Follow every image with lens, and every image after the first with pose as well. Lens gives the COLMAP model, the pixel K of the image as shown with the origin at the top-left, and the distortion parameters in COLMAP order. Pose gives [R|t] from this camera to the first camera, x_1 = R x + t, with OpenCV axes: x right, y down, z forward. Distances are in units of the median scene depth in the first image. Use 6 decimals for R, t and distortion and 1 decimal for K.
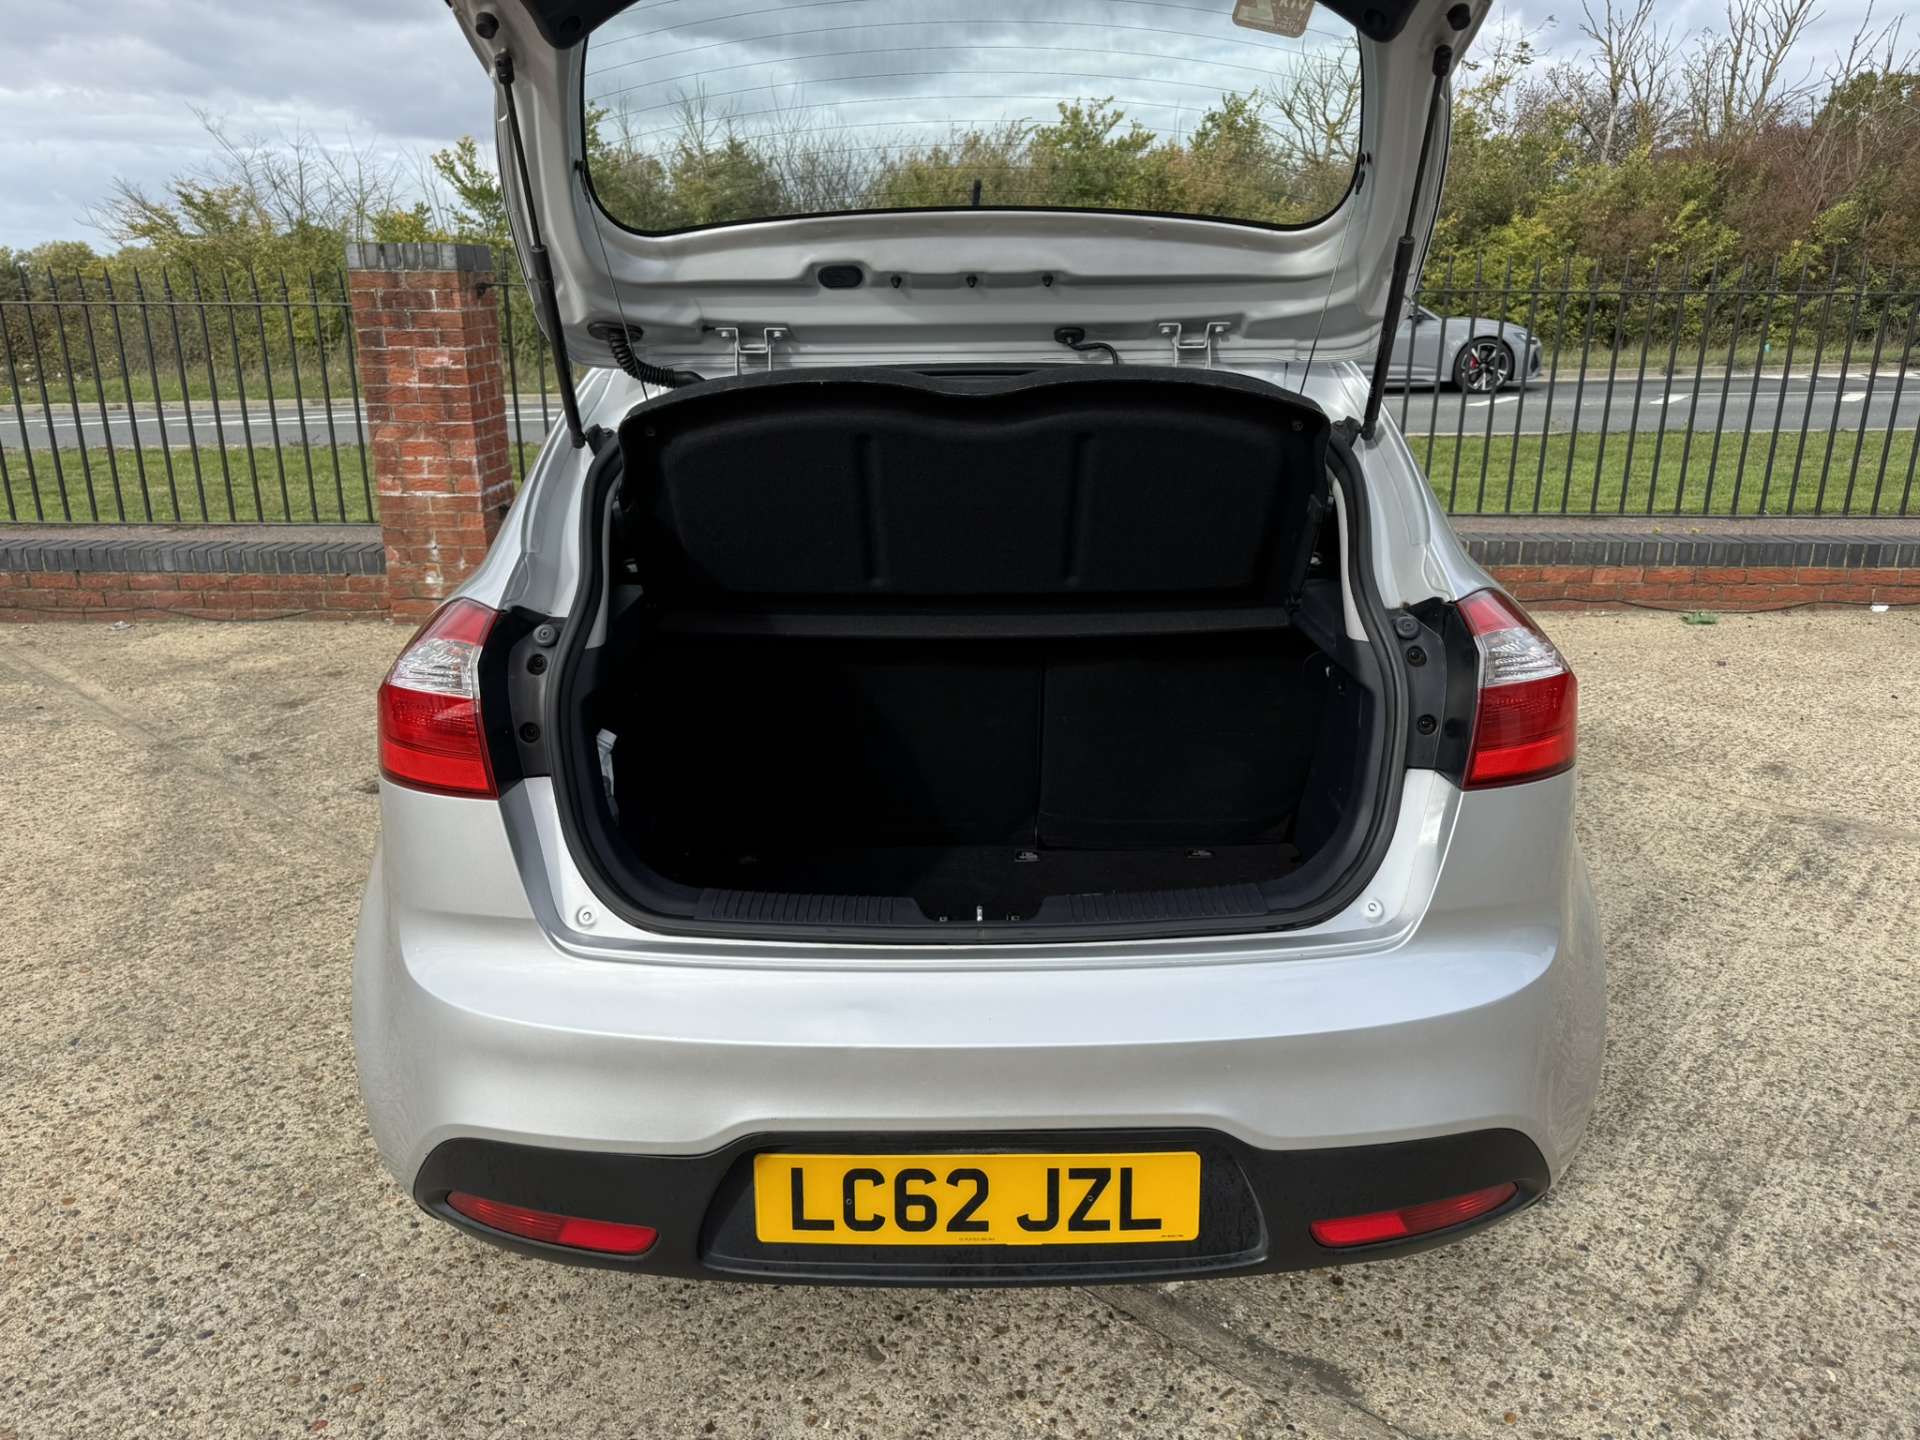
lens RADIAL K [[1344.2, 0, 960.4], [0, 1344.2, 728.8], [0, 0, 1]] dist [0.026056, -0.031628]
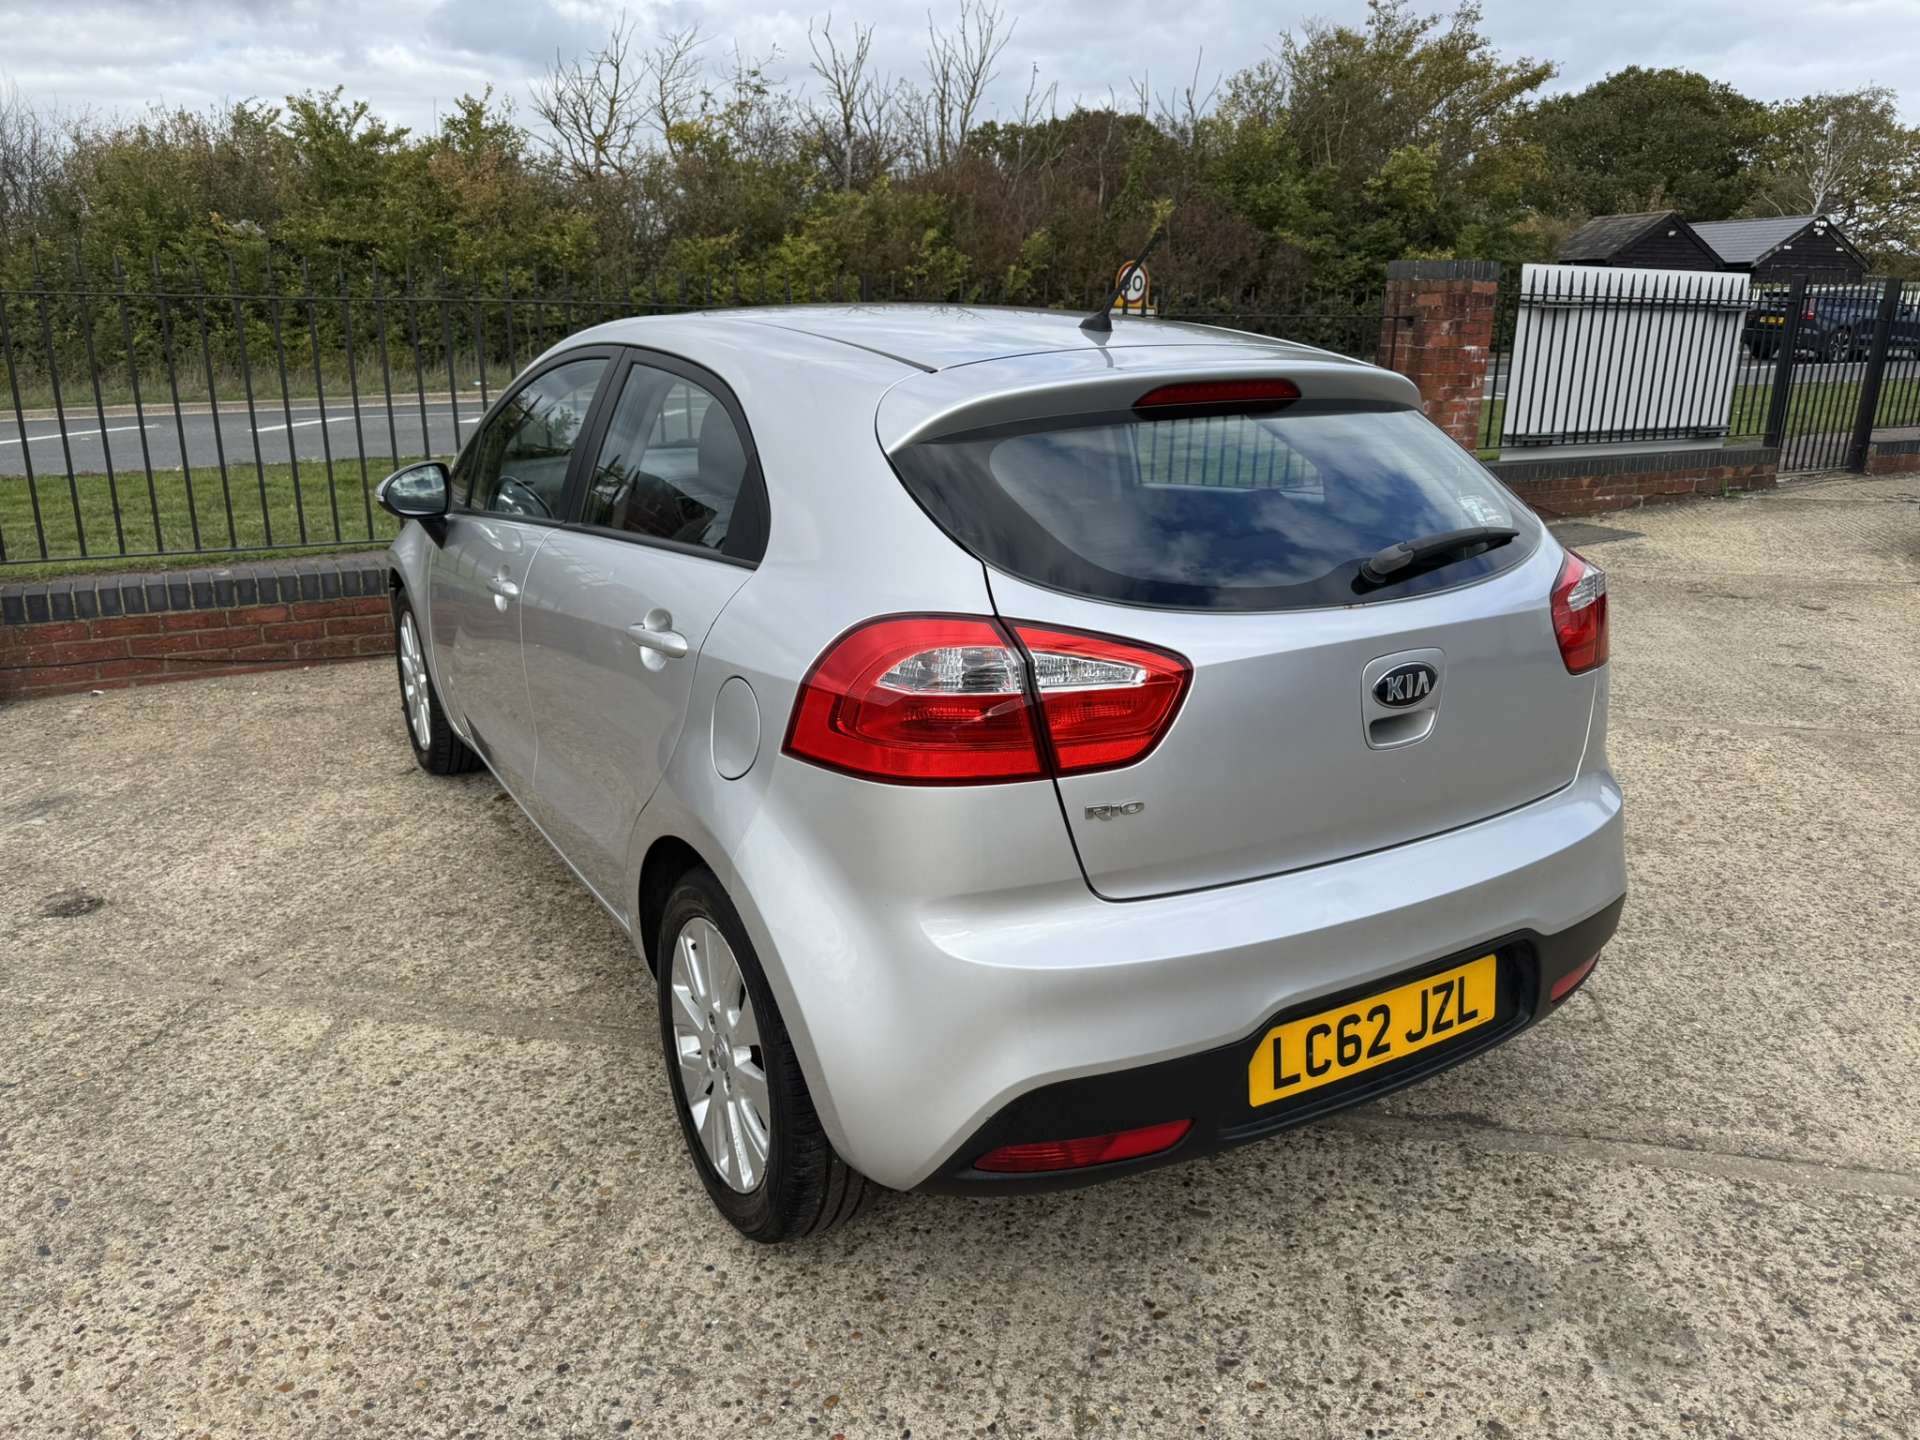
lens RADIAL K [[1344.2, 0, 953.8], [0, 1344.2, 733.4], [0, 0, 1]] dist [0.026056, -0.031628]
pose [[0.860896, -0.142481, 0.488424, -0.394772], [0.143641, 0.988999, 0.035326, -0.014921], [-0.488084, 0.039746, 0.871891, 0.025652]]
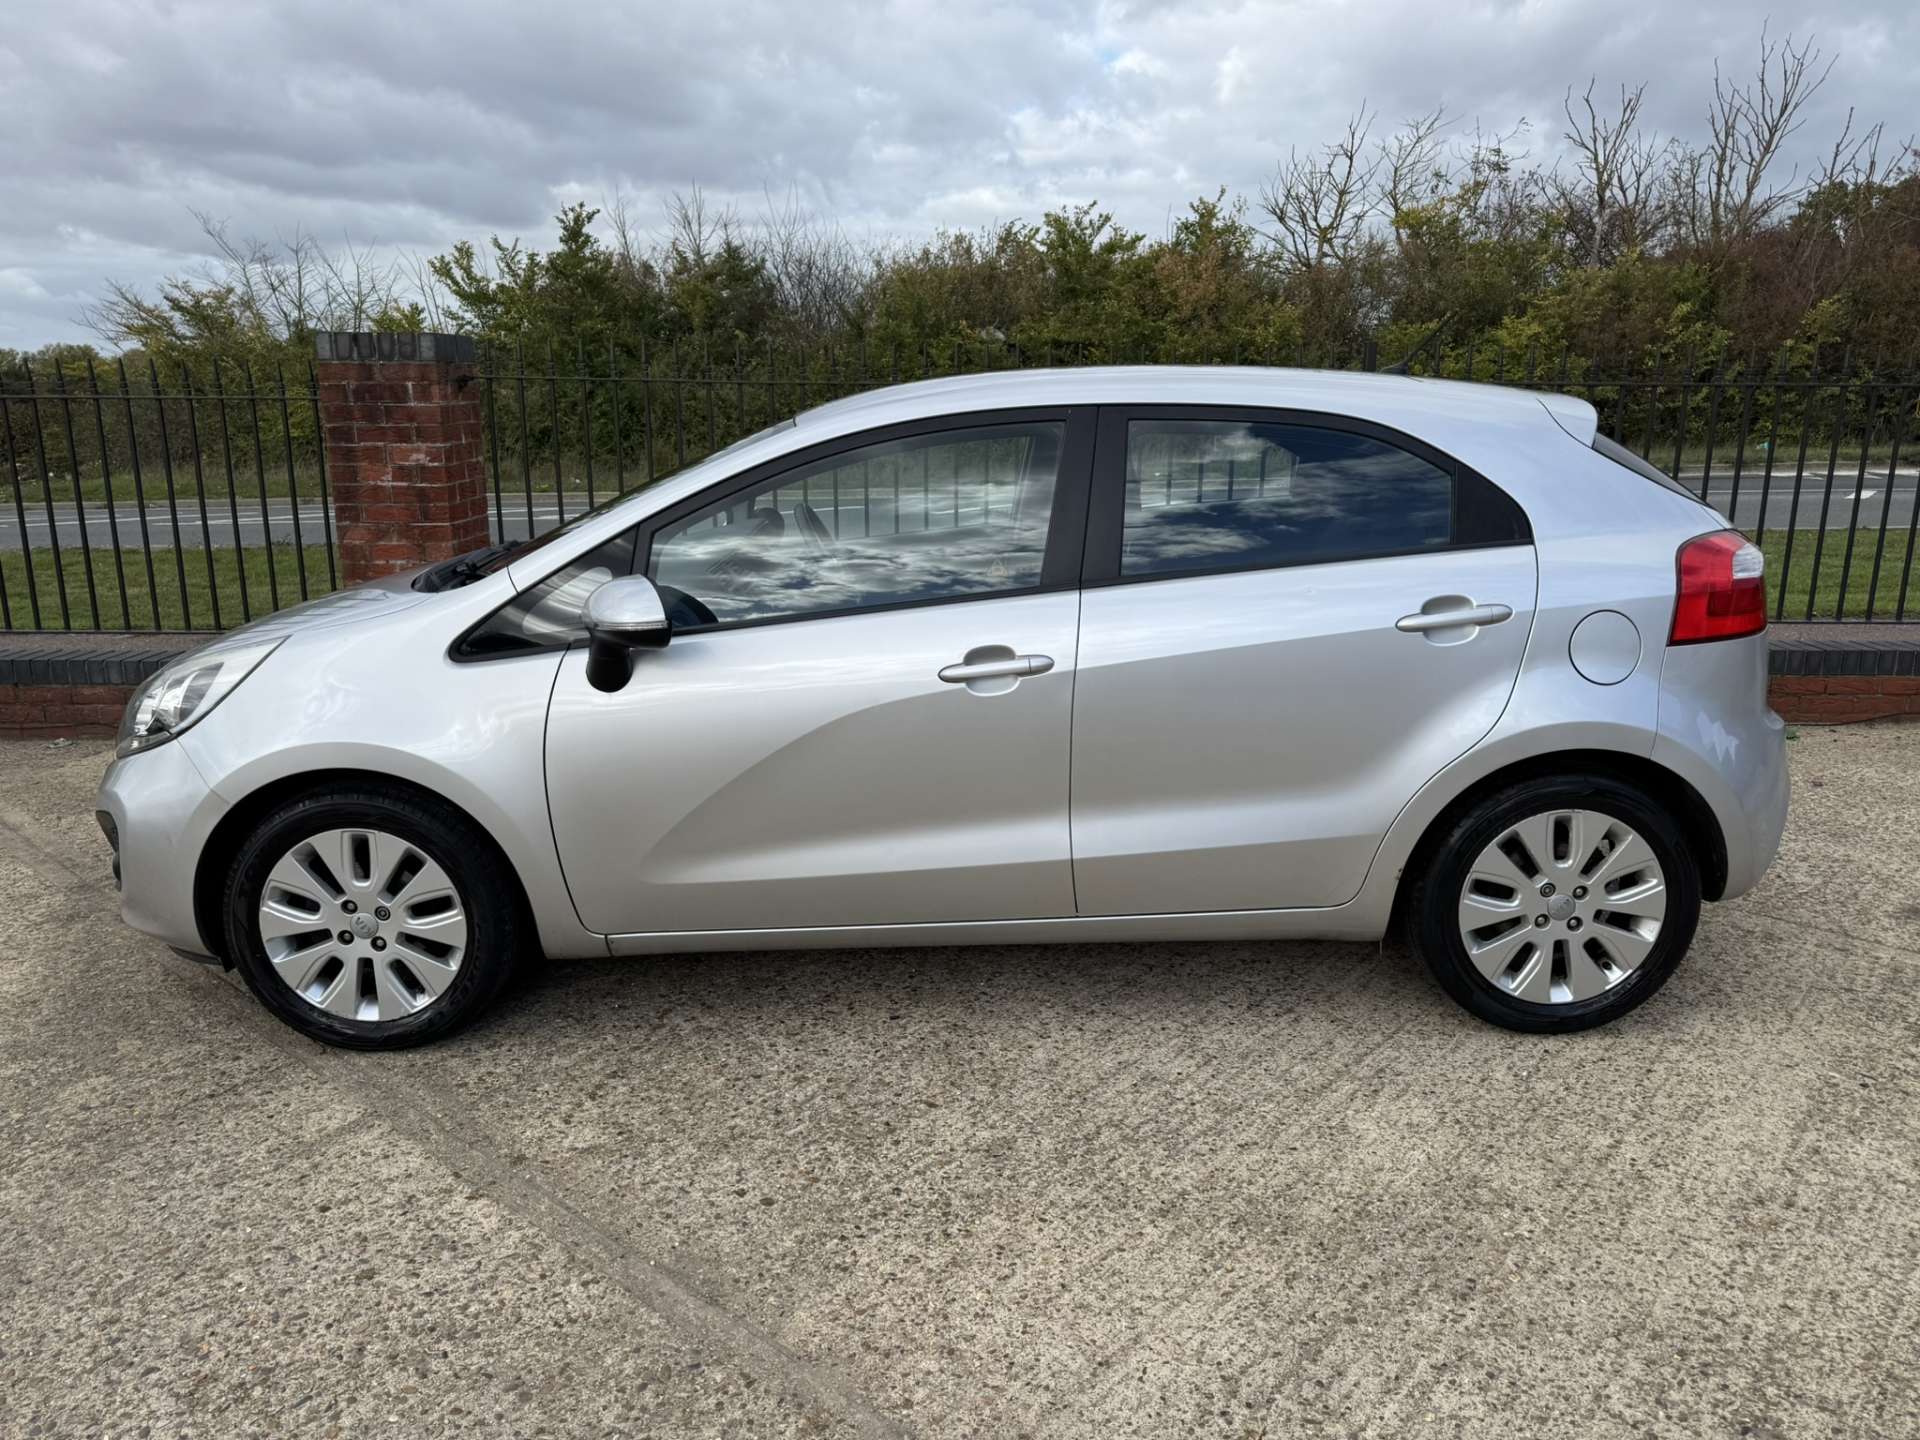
lens RADIAL K [[1344.2, 0, 962.5], [0, 1344.2, 730.8], [0, 0, 1]] dist [0.026056, -0.031628]
pose [[0.999969, -0.002404, 0.007489, -0.027372], [0.002906, 0.997699, -0.067740, -0.033819], [-0.007309, 0.067760, 0.997675, 0.131908]]
